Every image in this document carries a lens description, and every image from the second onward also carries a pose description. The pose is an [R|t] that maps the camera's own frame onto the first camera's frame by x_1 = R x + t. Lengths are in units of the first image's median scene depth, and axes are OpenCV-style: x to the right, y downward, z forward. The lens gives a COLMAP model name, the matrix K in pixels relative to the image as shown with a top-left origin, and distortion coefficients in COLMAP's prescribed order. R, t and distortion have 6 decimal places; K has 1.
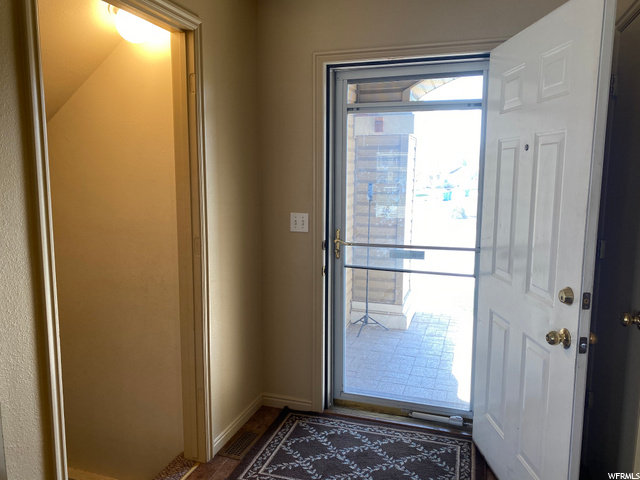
lens RADIAL K [[486.8, 0, 321.4], [0, 486.8, 238.1], [0, 0, 1]] dist [0.055207, -0.062957]
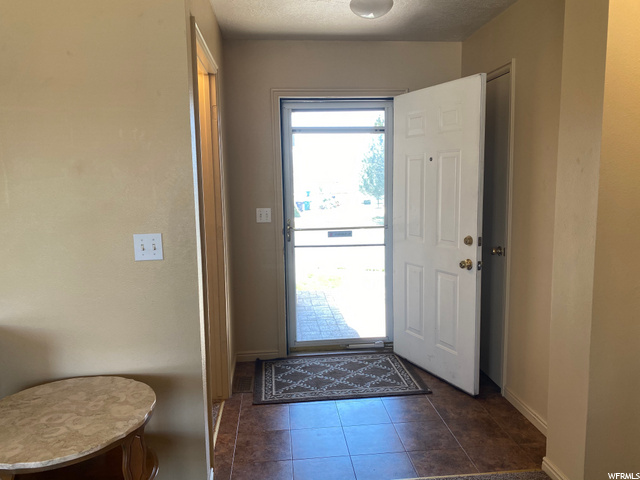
lens RADIAL K [[486.8, 0, 317.3], [0, 486.8, 239.4], [0, 0, 1]] dist [0.055207, -0.062957]
pose [[0.917122, -0.070638, 0.392297, -0.464450], [0.074040, 0.997234, 0.006472, 0.037878], [-0.391669, 0.023110, 0.919816, -0.287916]]
